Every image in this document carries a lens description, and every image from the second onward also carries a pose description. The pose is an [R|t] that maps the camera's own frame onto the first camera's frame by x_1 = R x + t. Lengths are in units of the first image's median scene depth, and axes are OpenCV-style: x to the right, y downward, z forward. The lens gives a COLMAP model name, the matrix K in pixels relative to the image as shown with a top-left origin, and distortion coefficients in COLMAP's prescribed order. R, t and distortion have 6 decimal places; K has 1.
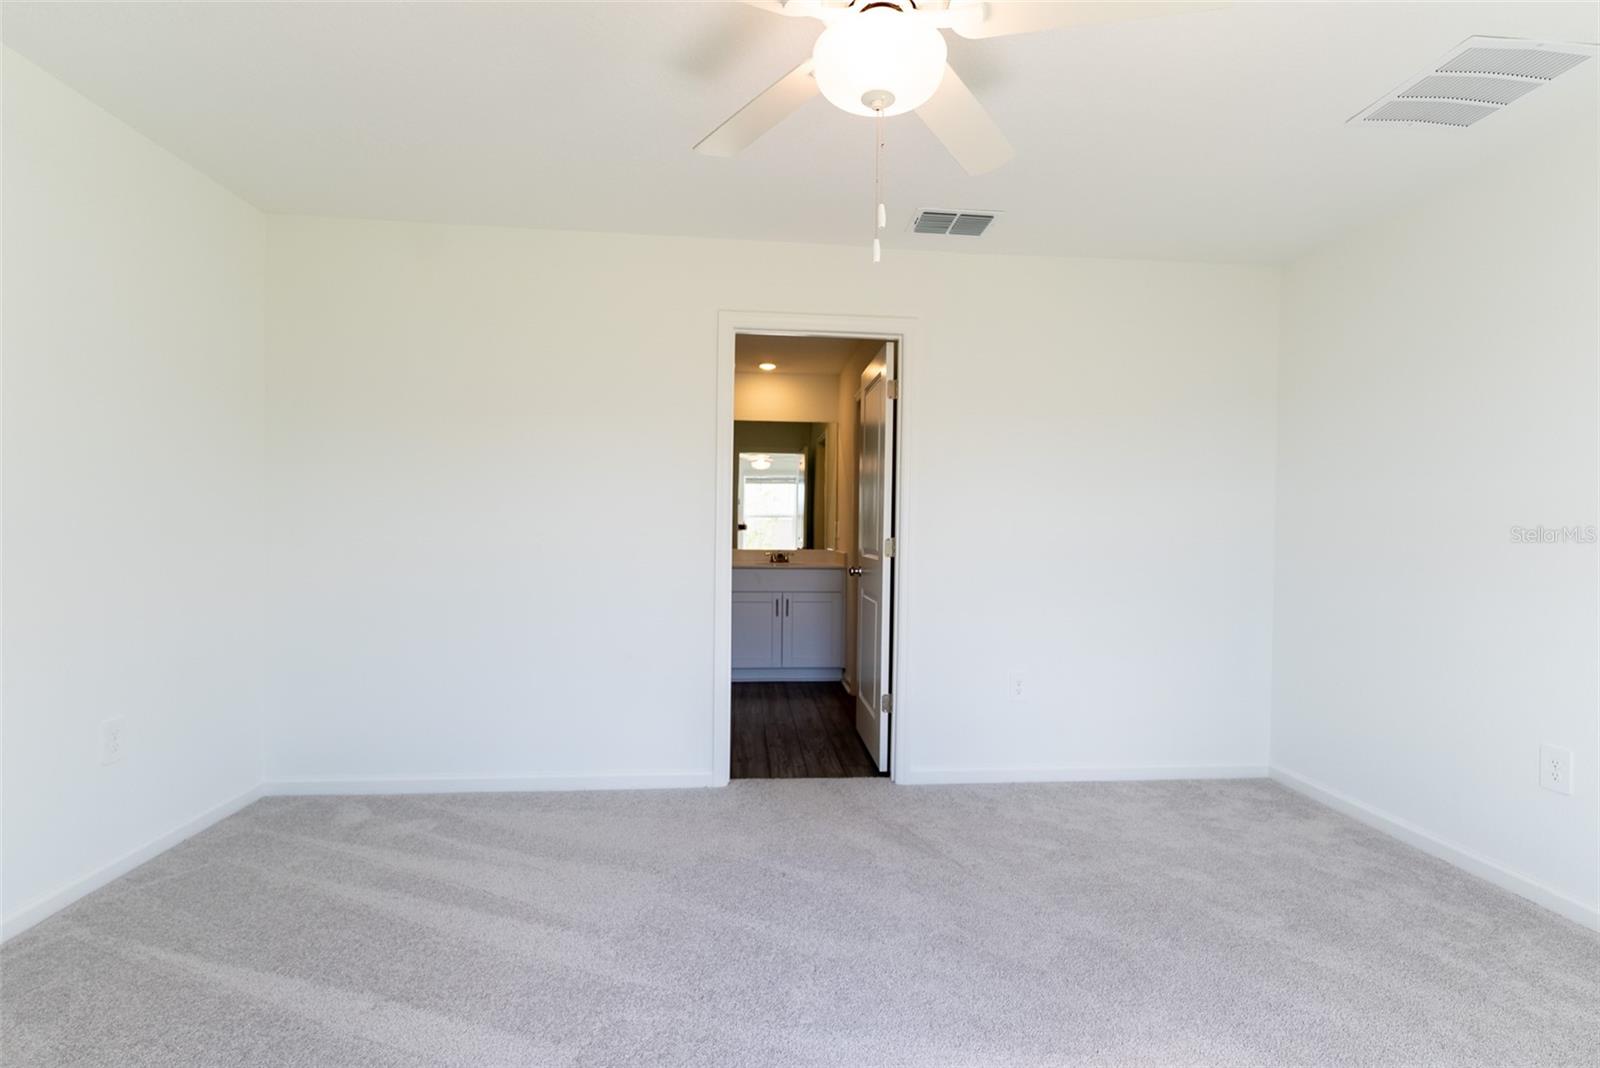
lens RADIAL K [[733.4, 0, 808.7], [0, 733.4, 535.7], [0, 0, 1]] dist [-0.001556, -0.000763]
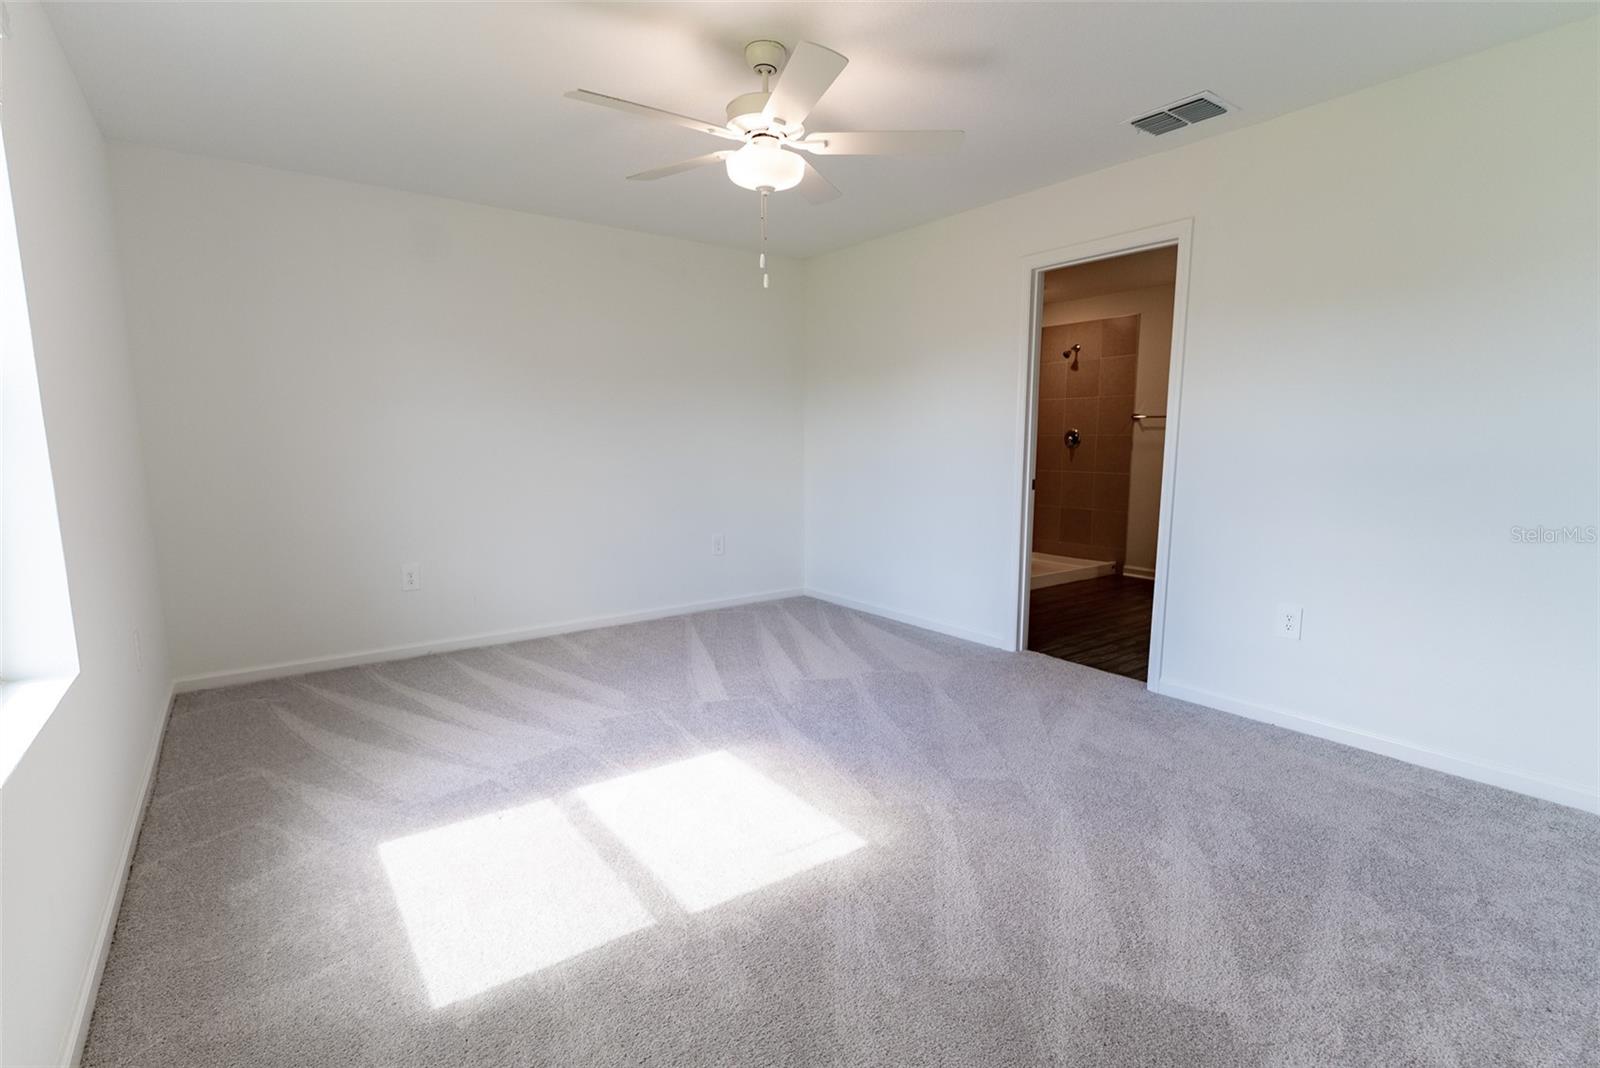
lens RADIAL K [[736.0, 0, 819.6], [0, 736.0, 541.2], [0, 0, 1]] dist [0.000937, 0.000056]
pose [[0.542510, 0.102664, -0.833752, 0.793079], [-0.002503, 0.992697, 0.120607, 0.004403], [0.840045, -0.063344, 0.538805, 0.063905]]
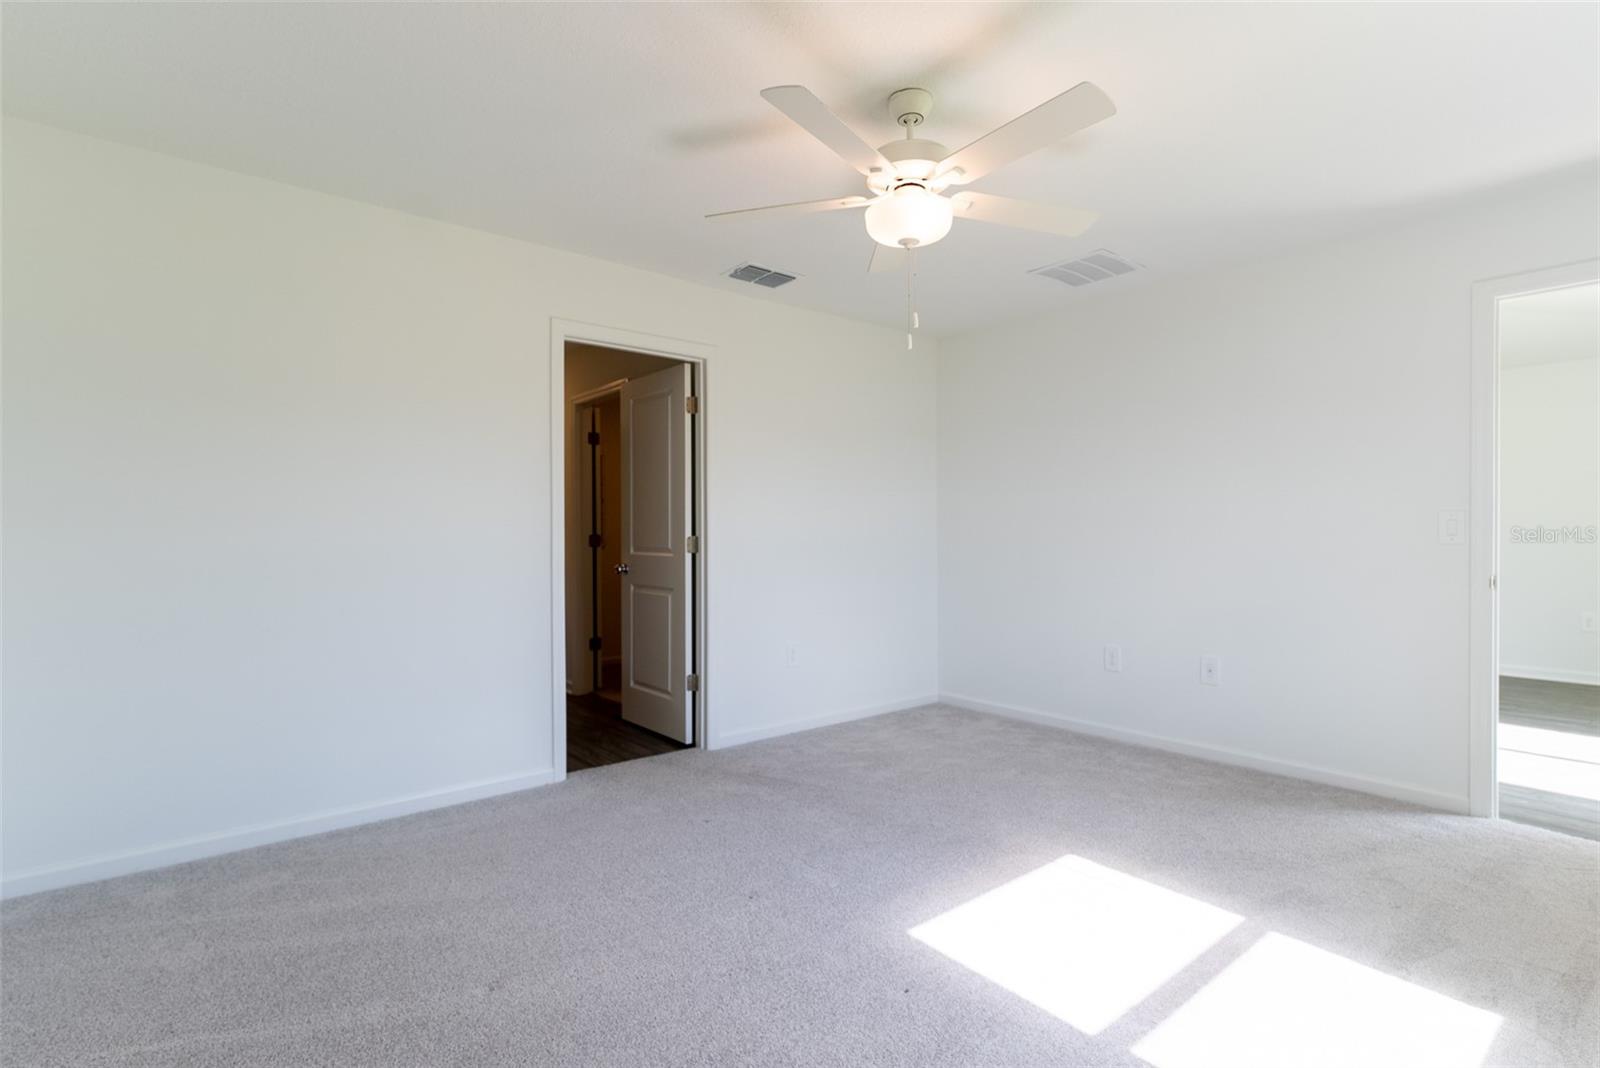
lens RADIAL K [[770.2, 0, 800.0], [0, 770.2, 534.0], [0, 0, 1]] dist [-0.000677, -0.000429]
pose [[0.830149, -0.017471, 0.557267, -0.471363], [0.020069, 0.999798, 0.001448, 0.001493], [-0.557180, 0.009982, 0.830332, -0.091720]]
